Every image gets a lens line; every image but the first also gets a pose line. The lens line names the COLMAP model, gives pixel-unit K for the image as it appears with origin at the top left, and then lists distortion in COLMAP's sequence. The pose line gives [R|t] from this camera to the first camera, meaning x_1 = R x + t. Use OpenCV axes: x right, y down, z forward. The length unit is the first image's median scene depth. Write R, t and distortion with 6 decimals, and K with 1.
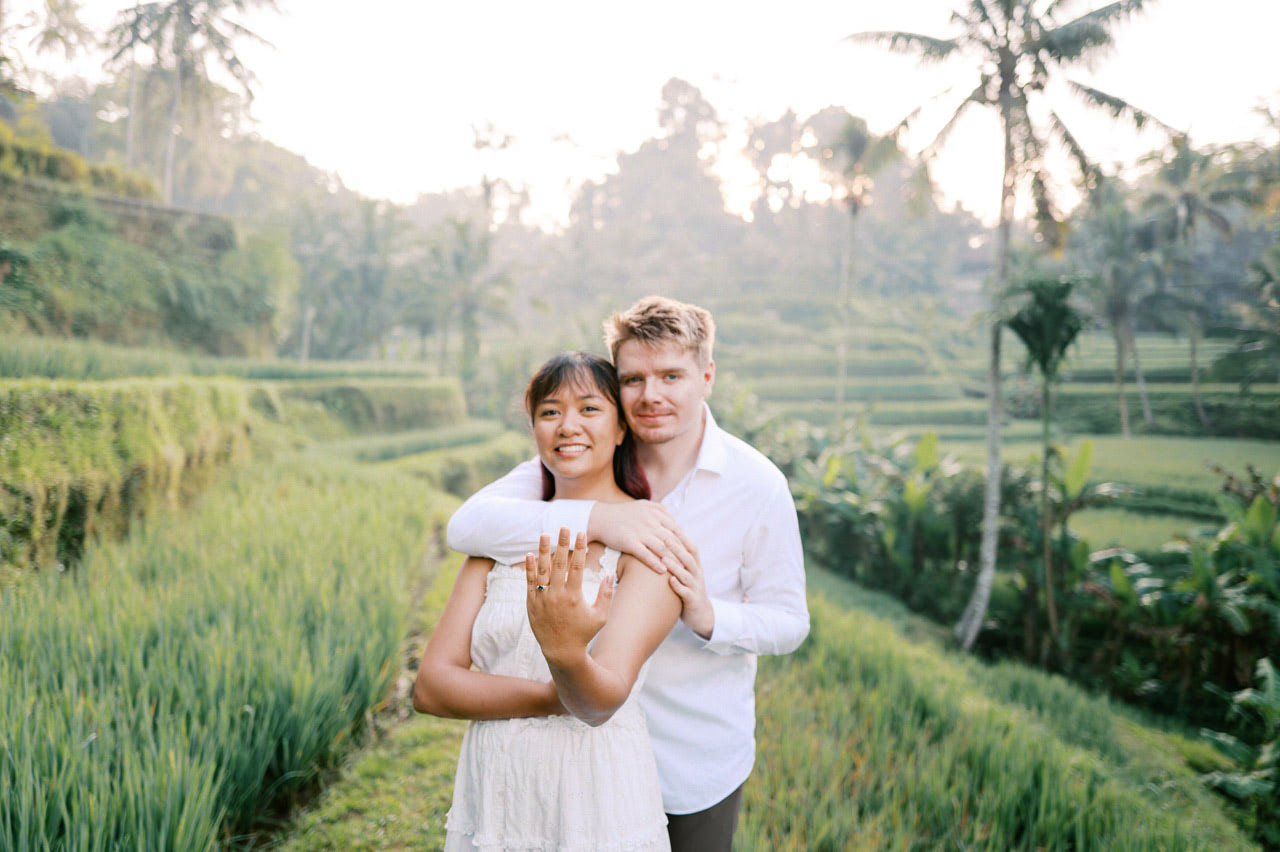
lens RADIAL K [[967.0, 0, 634.9], [0, 967.0, 426.8], [0, 0, 1]] dist [-0.086746, 0.112285]
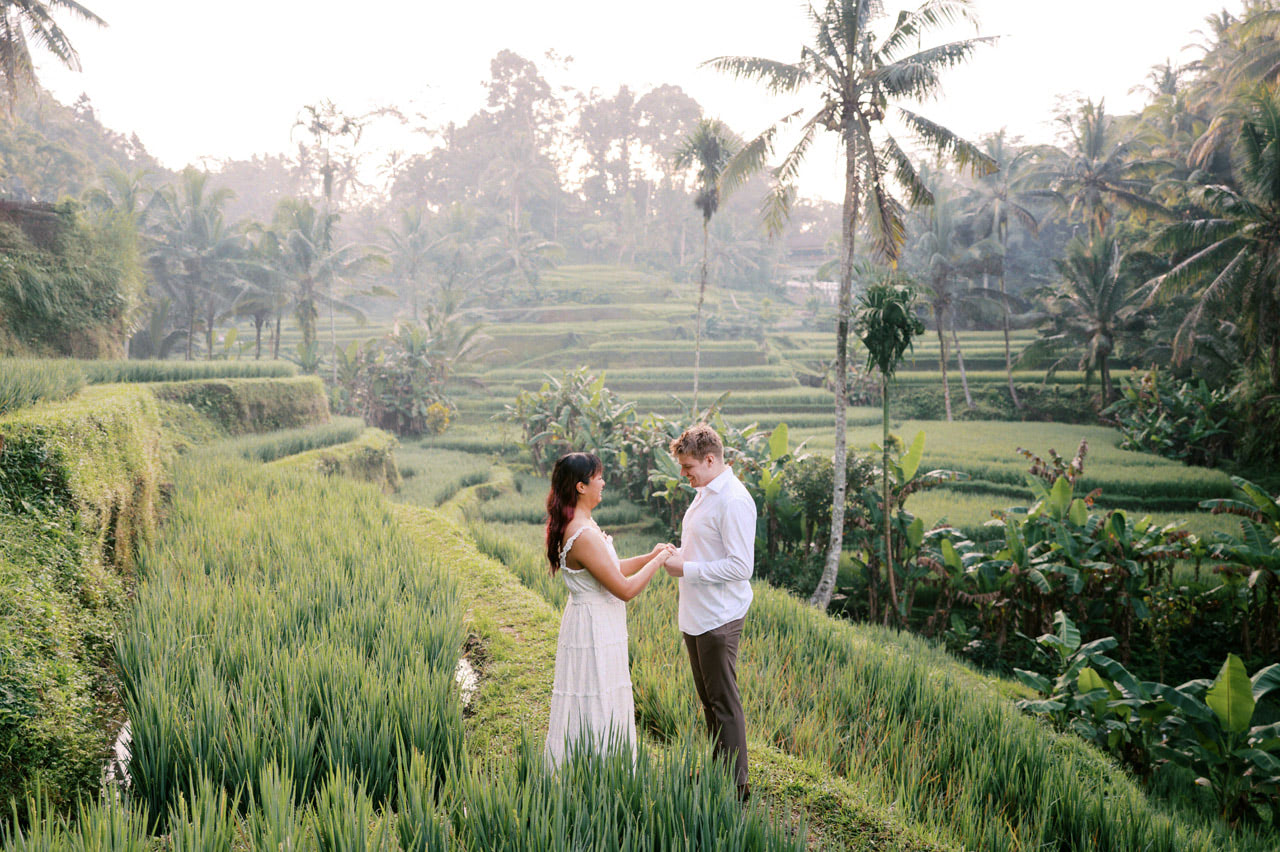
lens RADIAL K [[1002.5, 0, 628.4], [0, 1002.5, 425.3], [0, 0, 1]] dist [-0.045020, 0.068431]
pose [[0.985949, -0.014652, 0.166401, -0.056639], [0.012200, 0.999802, 0.015747, -0.013458], [-0.166599, -0.013495, 0.985932, -0.097605]]
